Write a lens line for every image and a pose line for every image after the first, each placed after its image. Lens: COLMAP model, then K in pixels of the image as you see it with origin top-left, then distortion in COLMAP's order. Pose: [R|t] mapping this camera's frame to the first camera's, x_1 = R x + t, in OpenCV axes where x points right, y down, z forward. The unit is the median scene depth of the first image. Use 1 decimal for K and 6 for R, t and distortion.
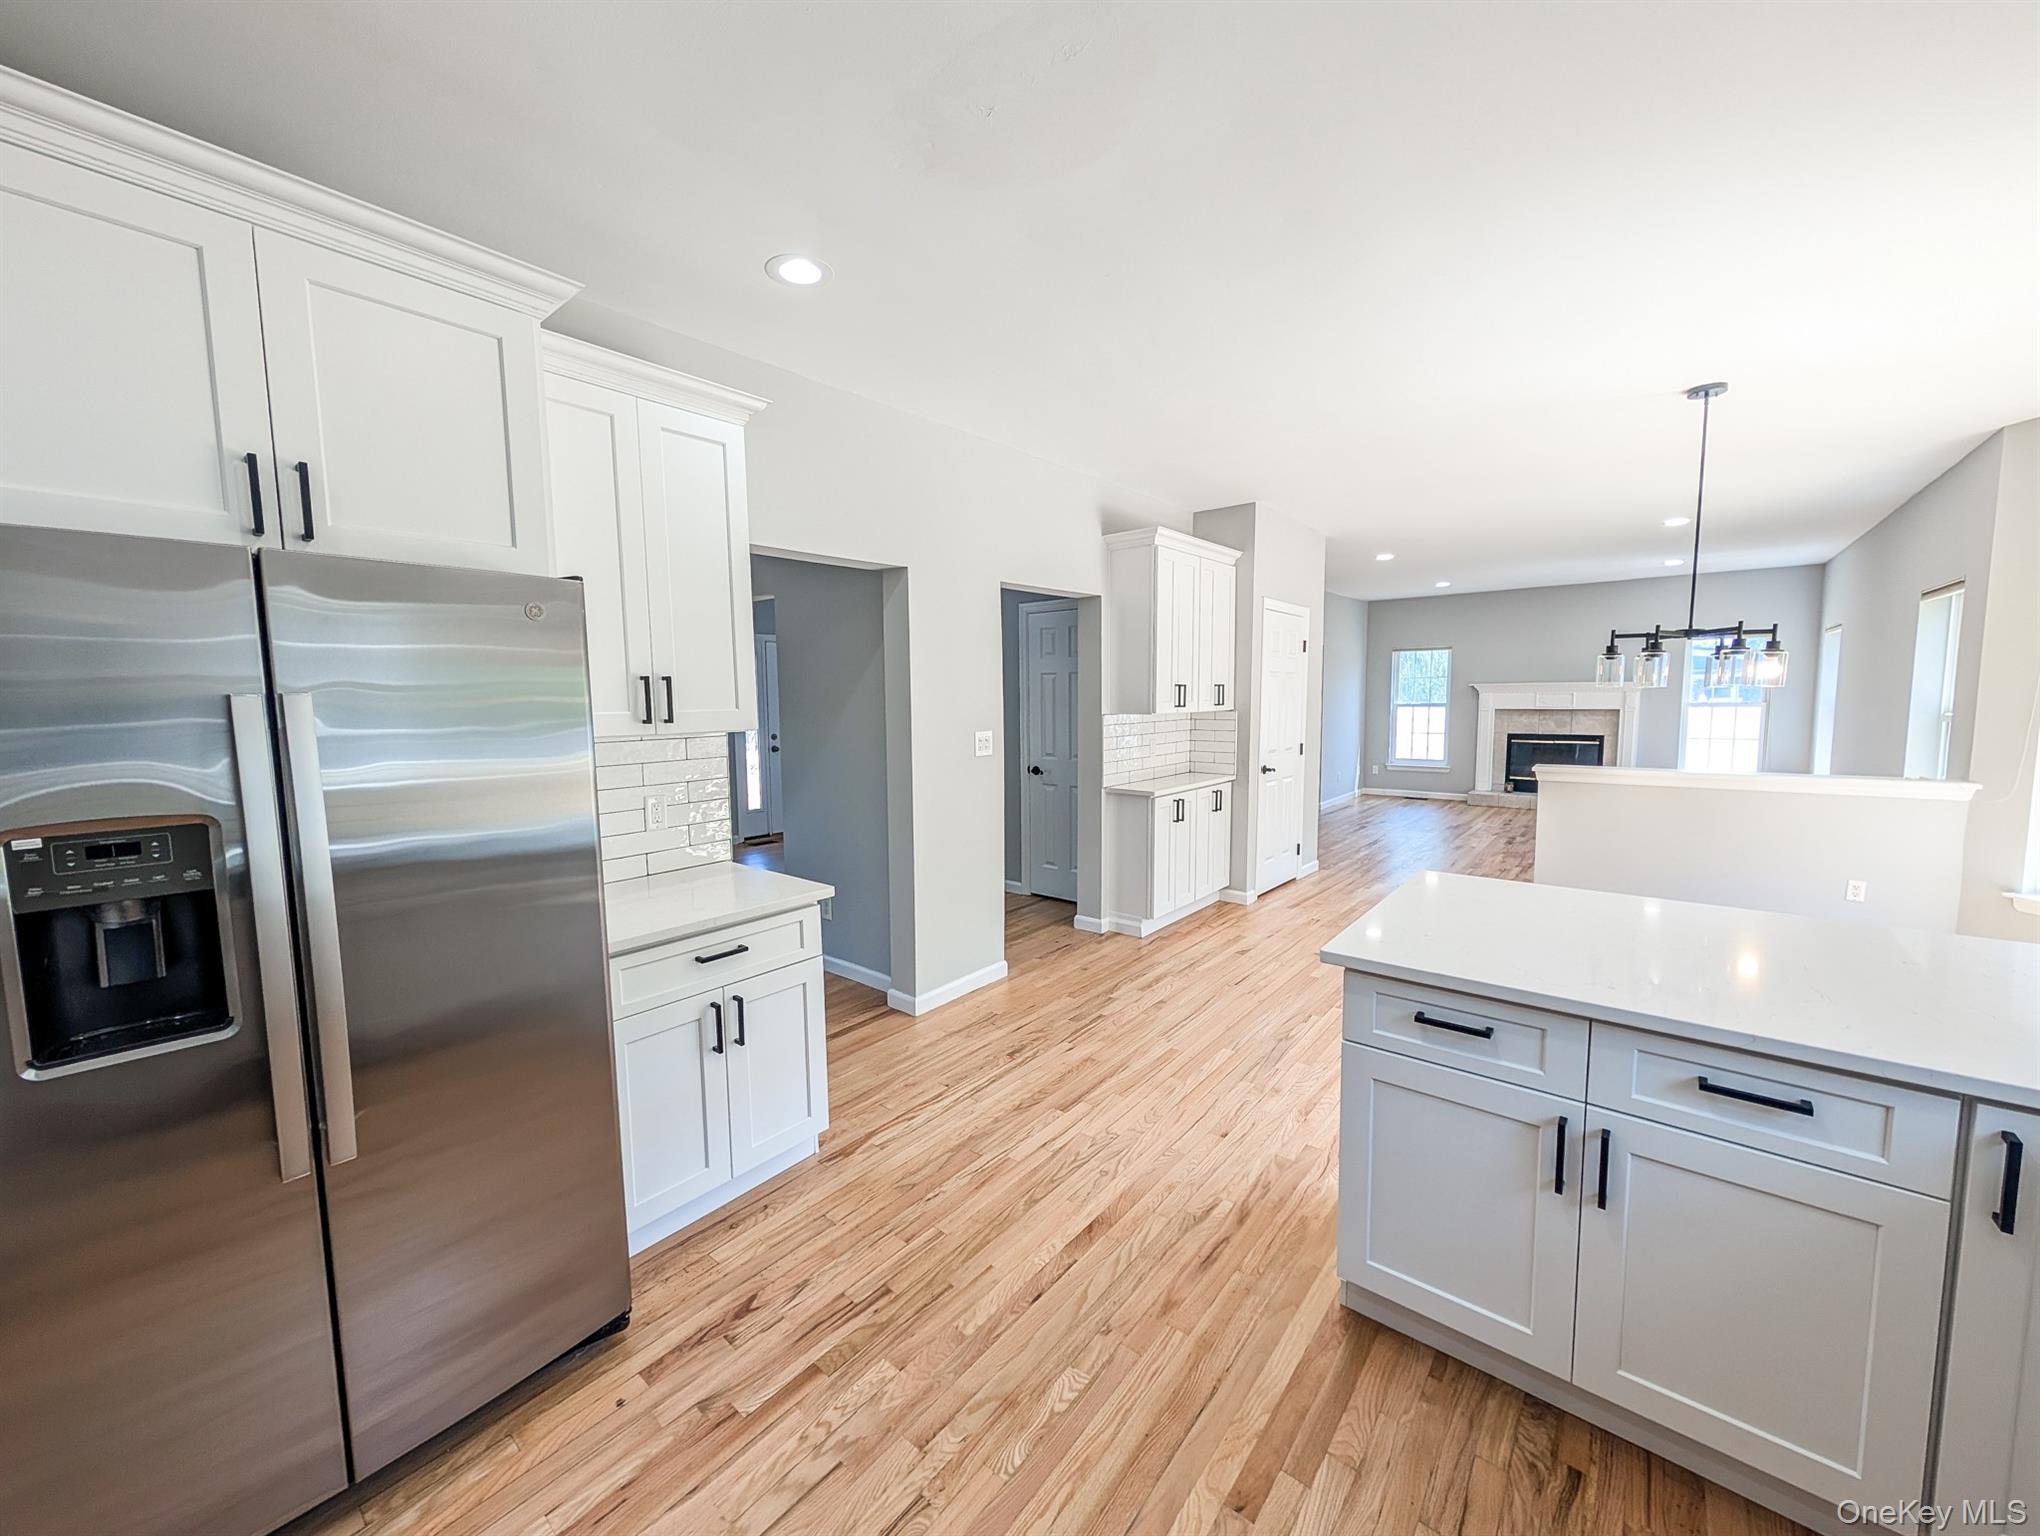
lens RADIAL K [[777.4, 0, 1014.0], [0, 777.4, 766.6], [0, 0, 1]] dist [-0.000292, 0.000123]
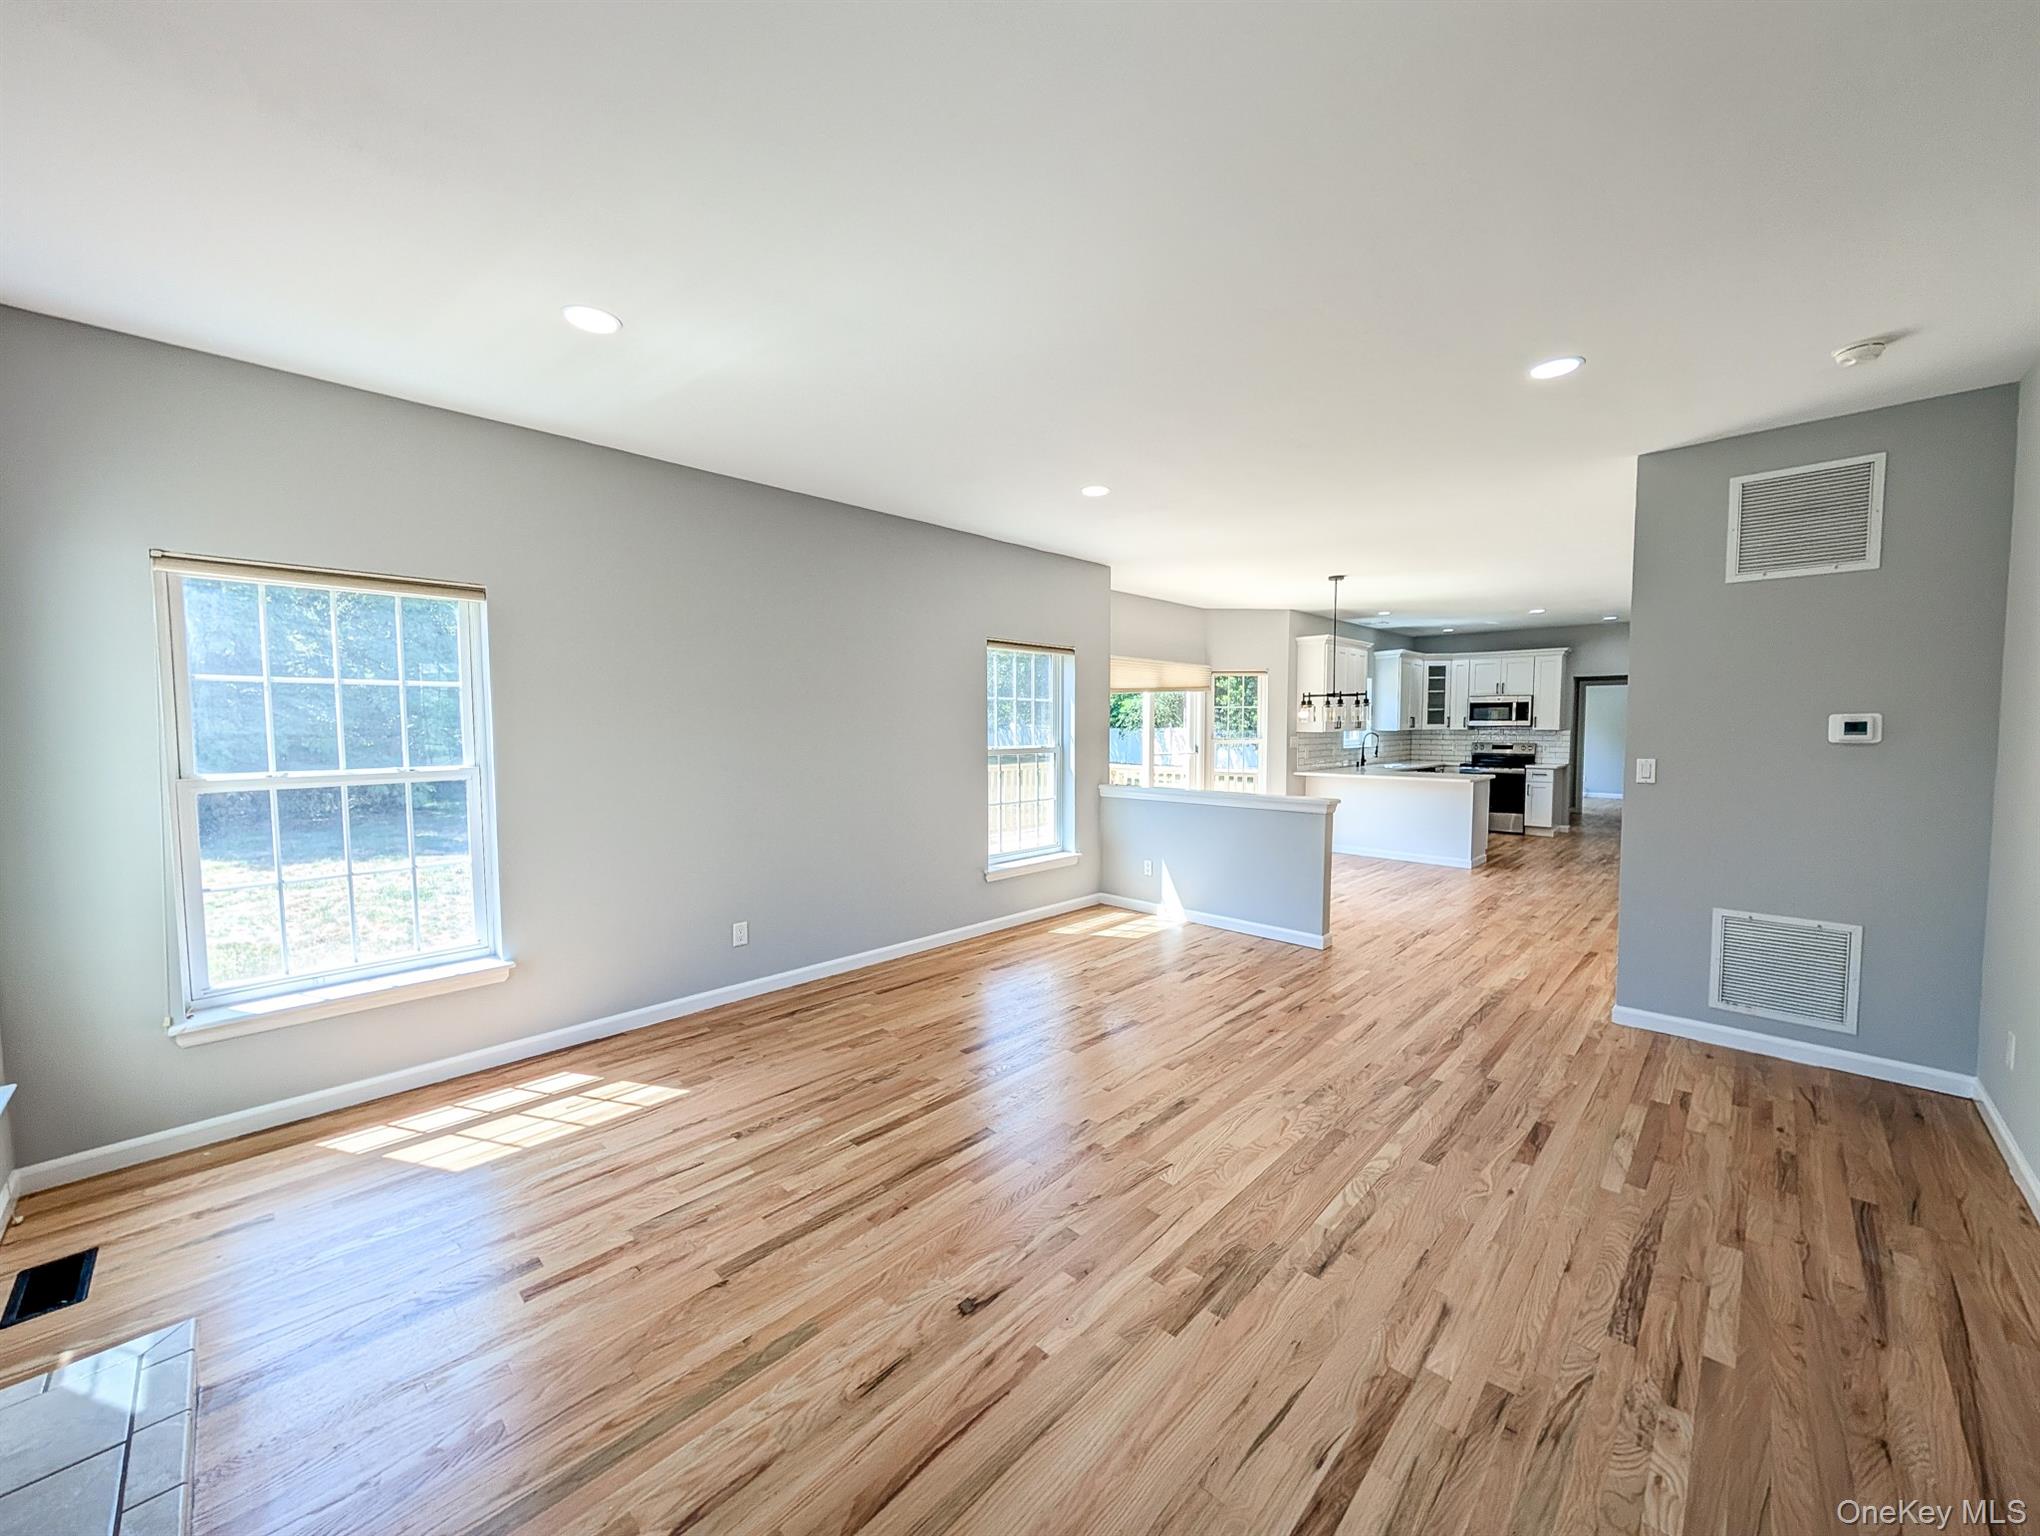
lens RADIAL K [[777.4, 0, 1014.0], [0, 777.4, 766.6], [0, 0, 1]] dist [-0.000292, 0.000123]
pose [[-0.996928, 0.012293, 0.077355, 1.614987], [0.023430, 0.989189, 0.144759, -0.312165], [-0.074739, 0.146127, -0.986439, 3.221890]]
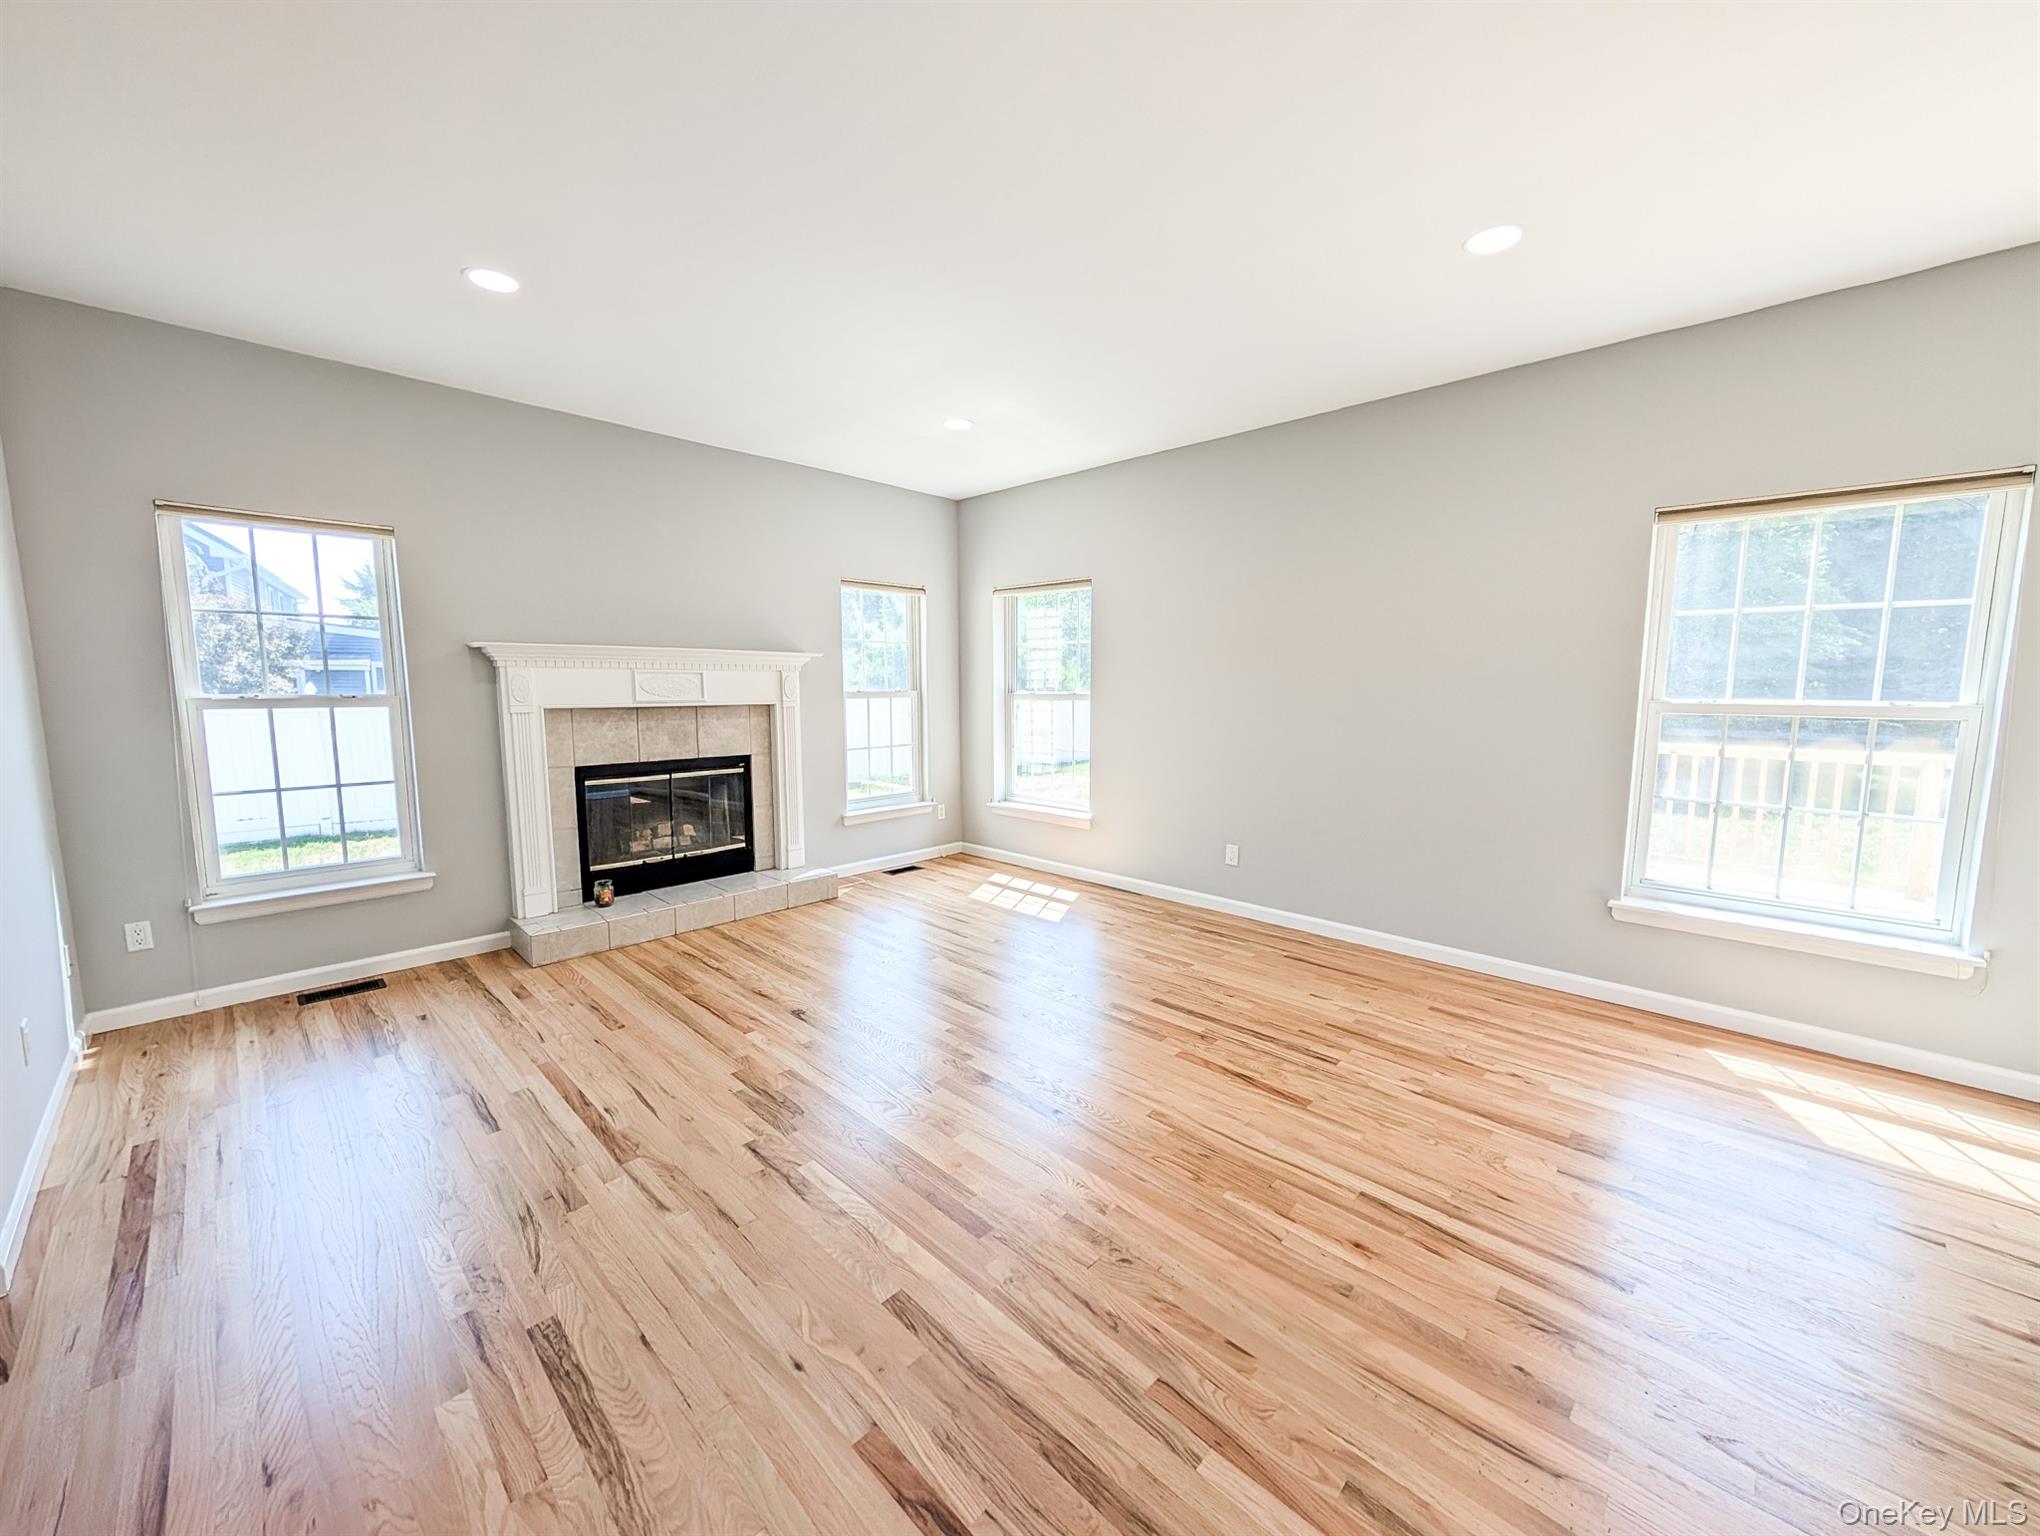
lens RADIAL K [[768.9, 0, 1019.6], [0, 768.9, 766.3], [0, 0, 1]] dist [0.000265, 0.000343]
pose [[0.071204, -0.097317, 0.992703, 0.759398], [0.088290, 0.991938, 0.090909, -0.186043], [-0.993547, 0.081173, 0.079222, 2.287968]]
